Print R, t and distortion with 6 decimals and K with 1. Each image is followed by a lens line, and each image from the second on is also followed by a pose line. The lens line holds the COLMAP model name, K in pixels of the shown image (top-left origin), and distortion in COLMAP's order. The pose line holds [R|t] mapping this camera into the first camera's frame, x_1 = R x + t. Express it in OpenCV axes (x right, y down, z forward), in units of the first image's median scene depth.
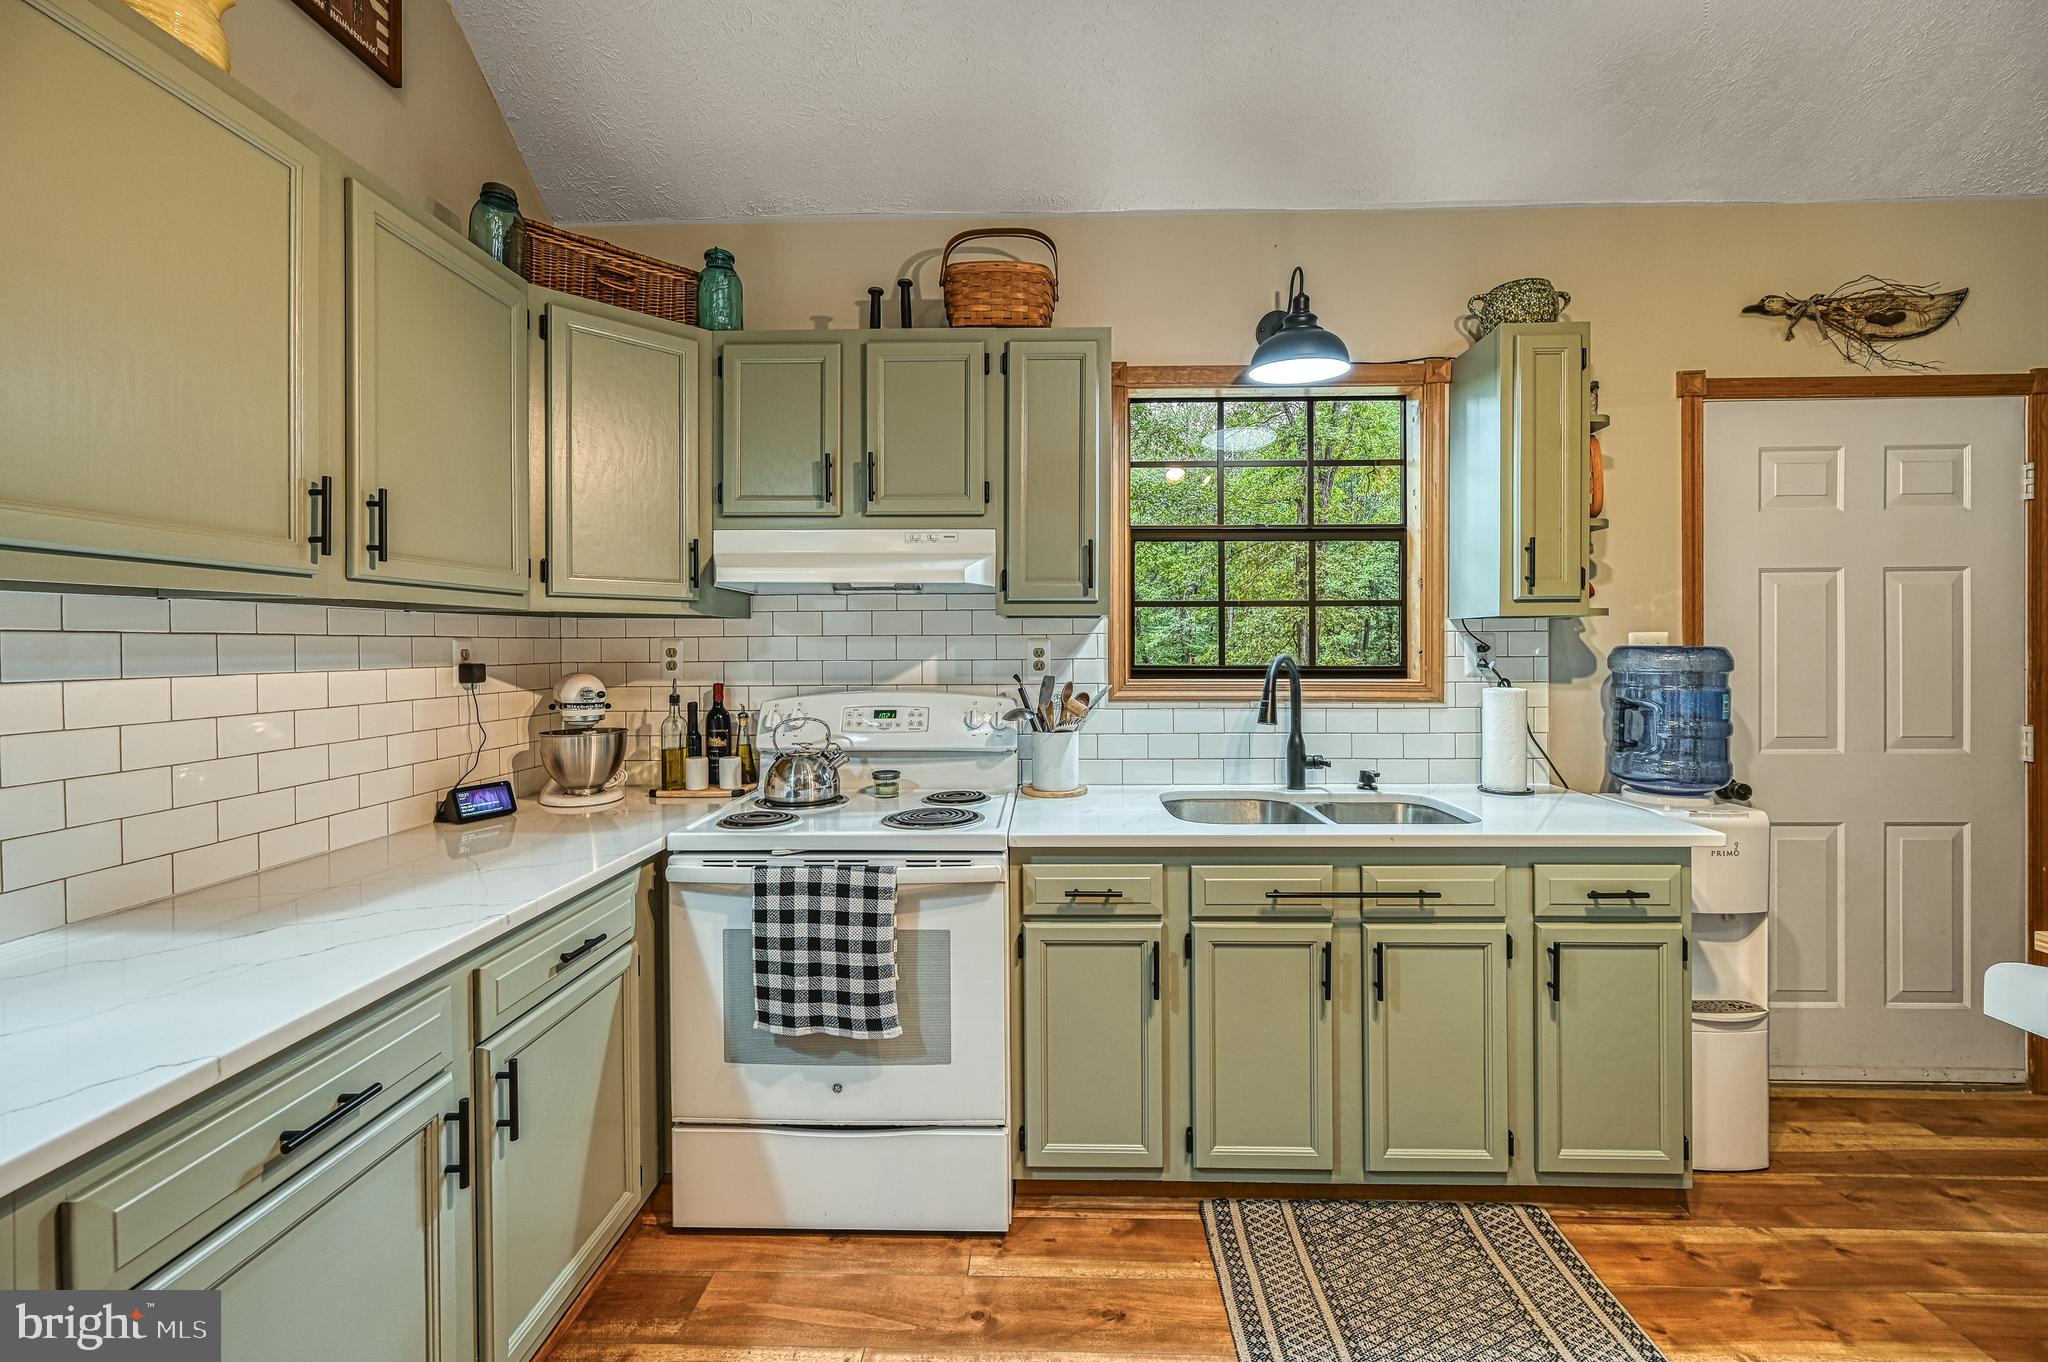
lens RADIAL K [[828.5, 0, 1021.5], [0, 828.5, 647.5], [0, 0, 1]] dist [0.000086, 0.000119]
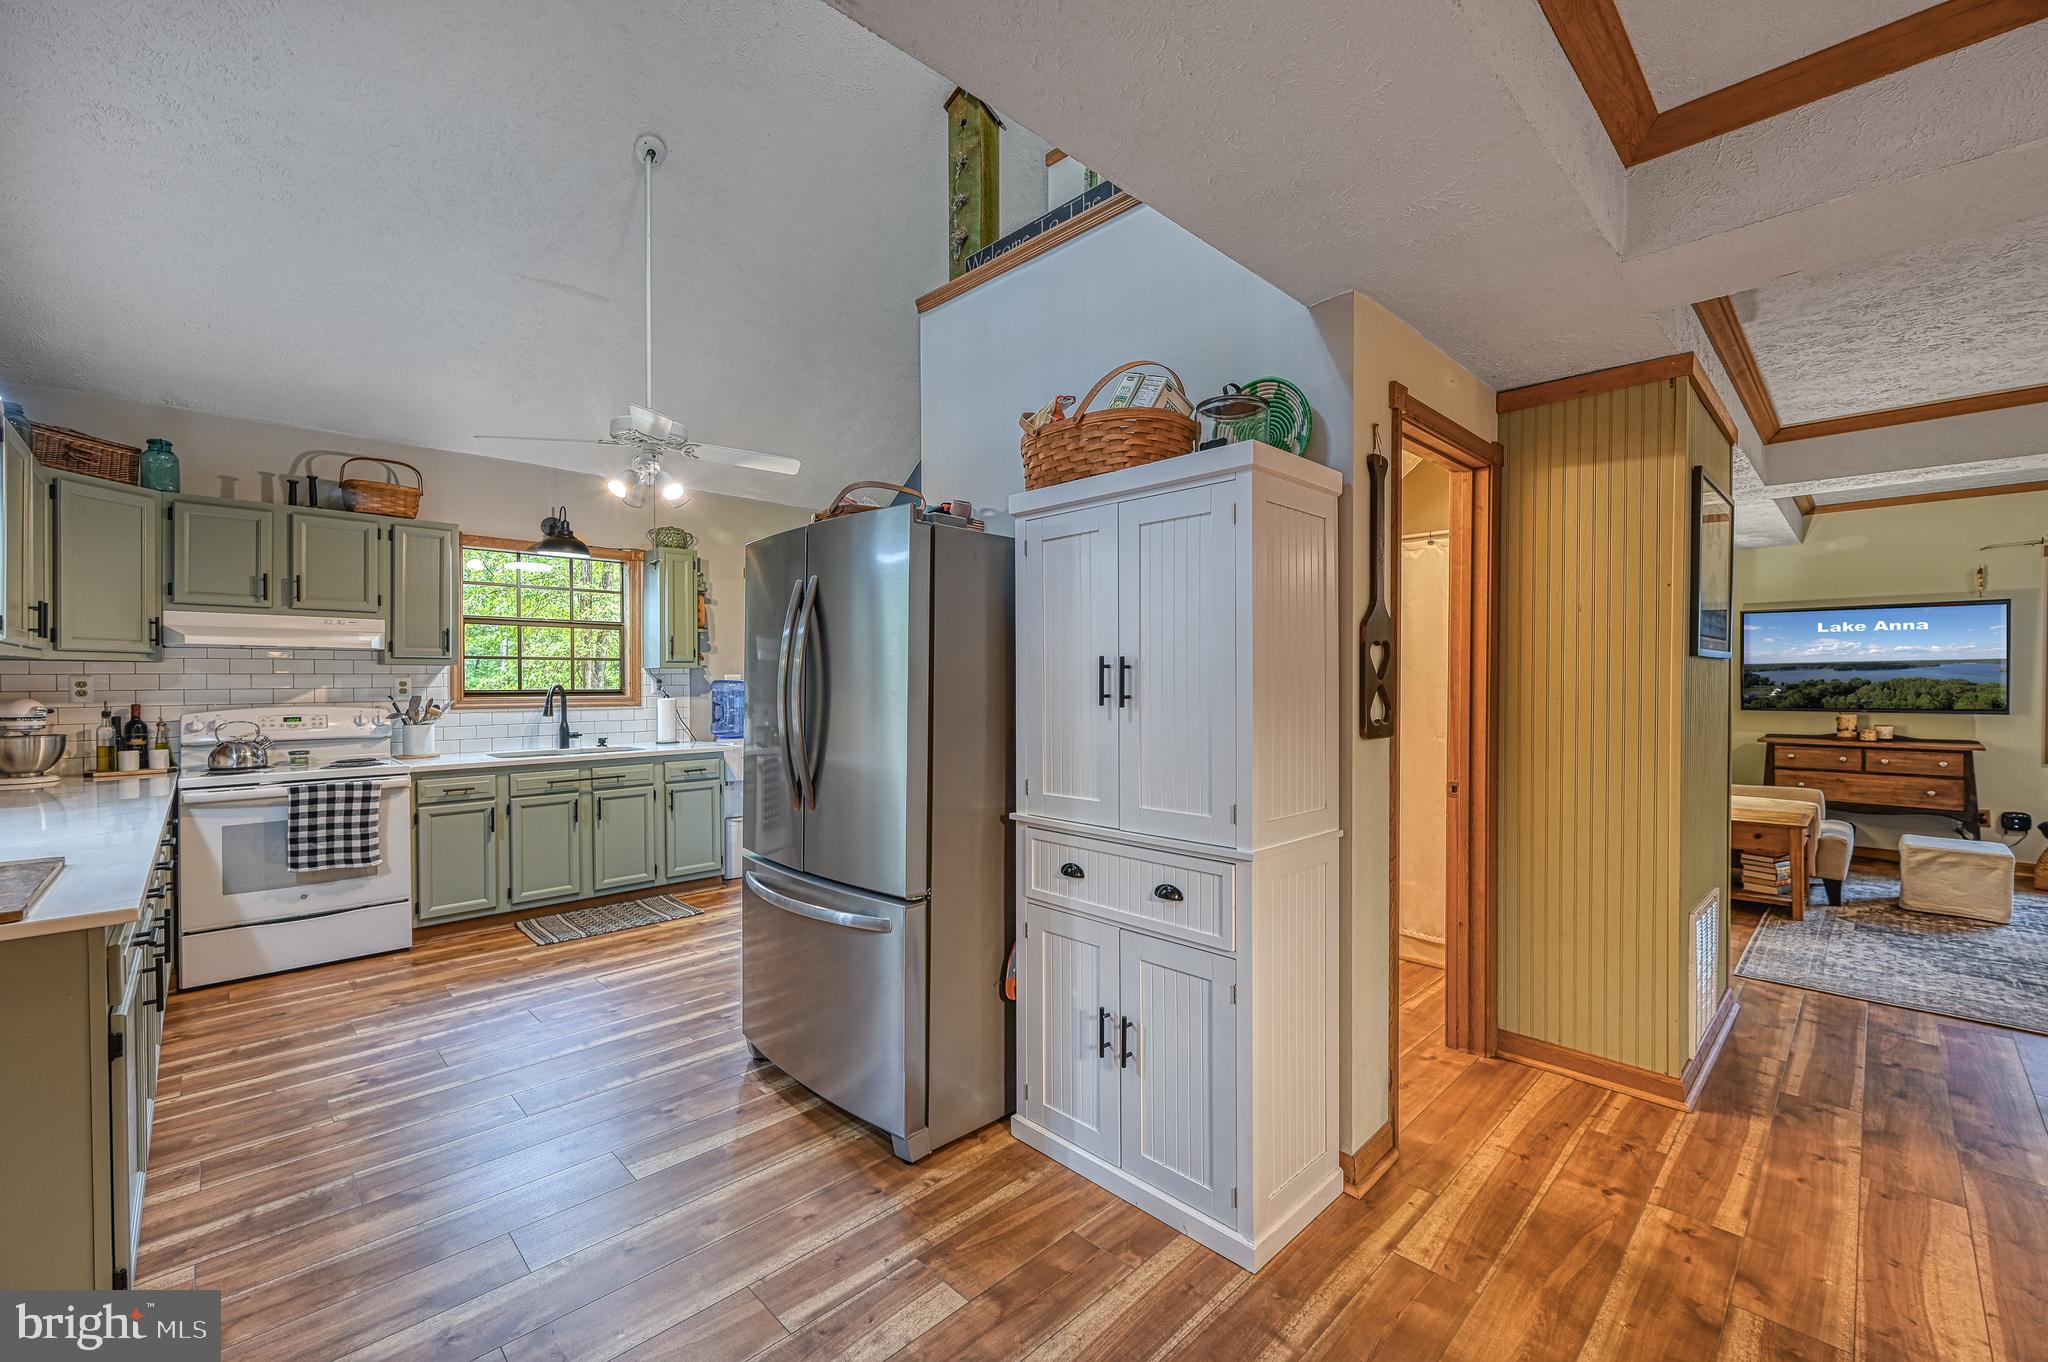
lens RADIAL K [[849.1, 0, 1116.7], [0, 849.1, 689.7], [0, 0, 1]] dist [0.002014, 0.000143]
pose [[0.644093, -0.007615, 0.764909, -0.462751], [0.000809, 0.999957, 0.009274, 0.003756], [-0.764947, -0.005355, 0.644071, -1.631698]]
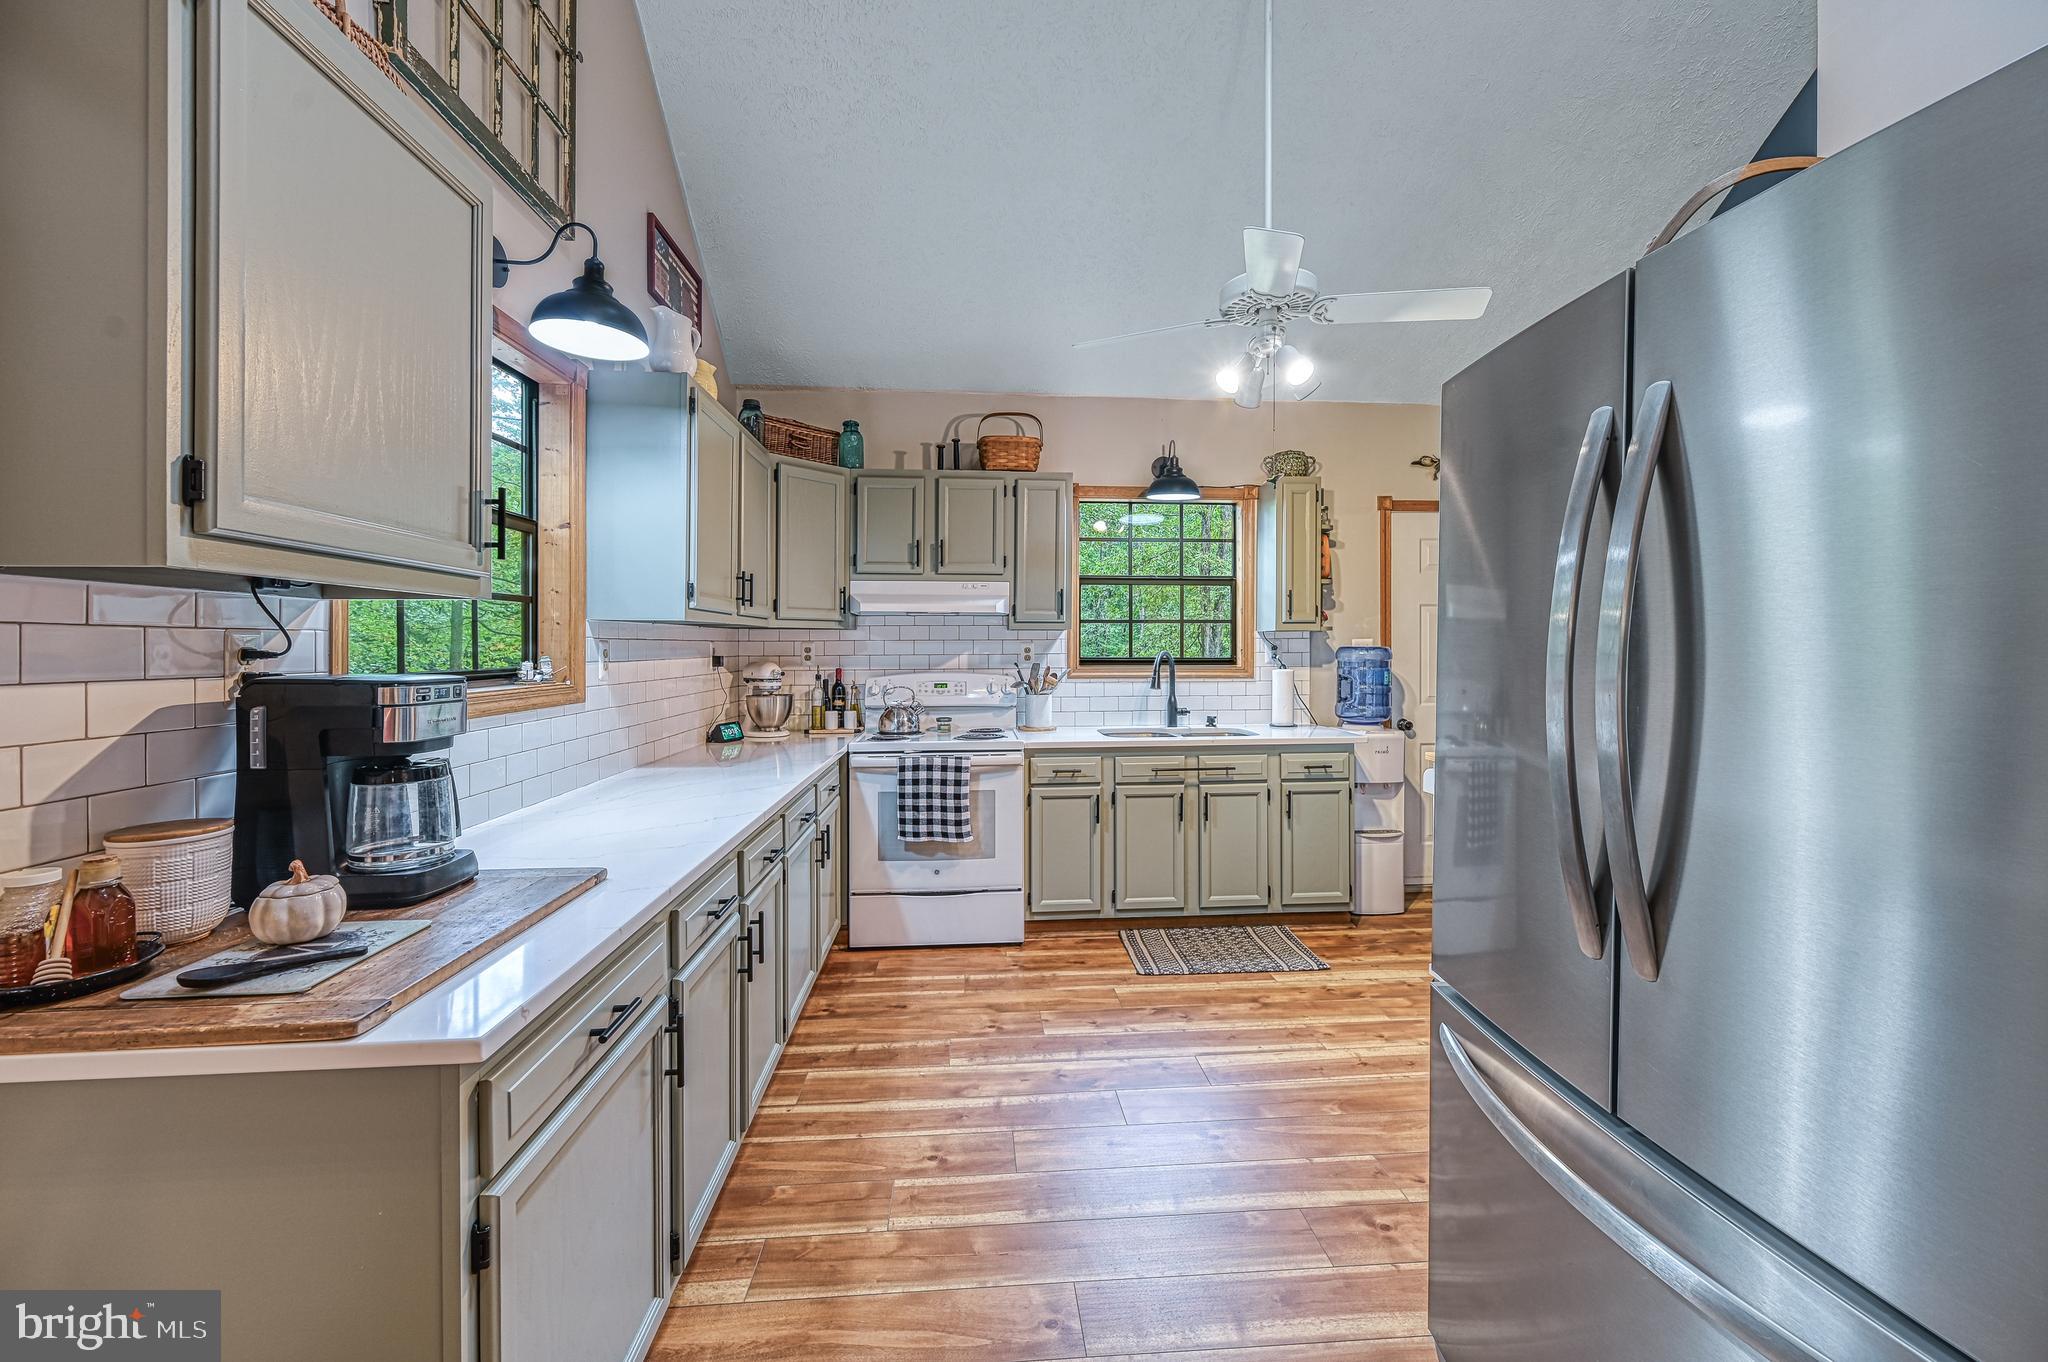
lens RADIAL K [[872.9, 0, 1032.7], [0, 872.9, 651.4], [0, 0, 1]] dist [-0.001520, 0.000014]
pose [[0.993434, 0.000953, 0.114406, -0.203751], [-0.001422, 0.999991, 0.004013, 0.001643], [-0.114401, -0.004149, 0.993426, -0.930809]]
